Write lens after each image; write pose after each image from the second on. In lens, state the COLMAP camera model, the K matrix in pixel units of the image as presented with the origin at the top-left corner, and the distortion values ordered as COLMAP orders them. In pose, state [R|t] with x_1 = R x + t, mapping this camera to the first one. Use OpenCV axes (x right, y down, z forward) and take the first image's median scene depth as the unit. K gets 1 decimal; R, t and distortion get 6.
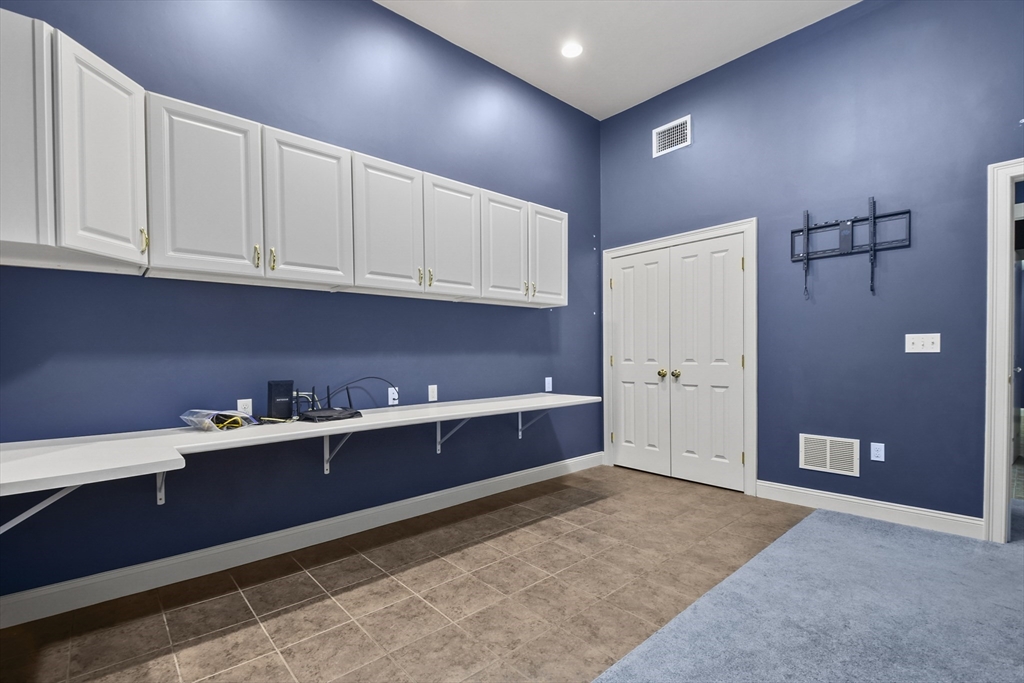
lens RADIAL K [[457.3, 0, 509.3], [0, 457.3, 363.4], [0, 0, 1]] dist [0.016507, -0.000515]
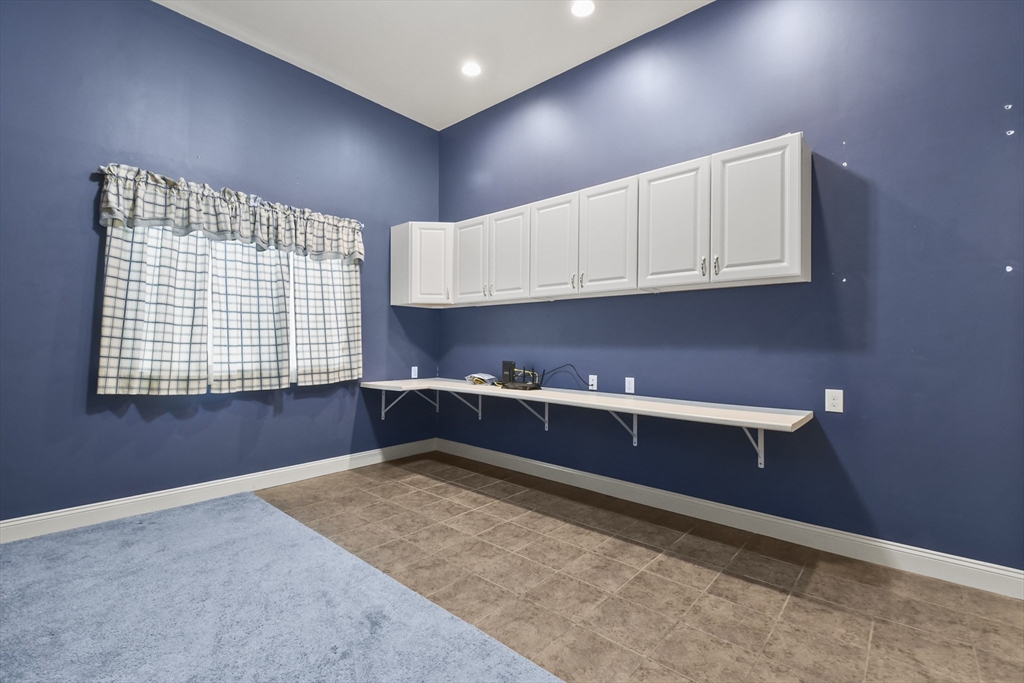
lens RADIAL K [[455.3, 0, 510.9], [0, 455.3, 344.9], [0, 0, 1]] dist [0.000300, -0.000574]
pose [[0.127496, 0.012144, -0.991765, 1.012973], [-0.044319, 0.998996, 0.006535, -0.026193], [0.990848, 0.043121, 0.127907, 0.744359]]
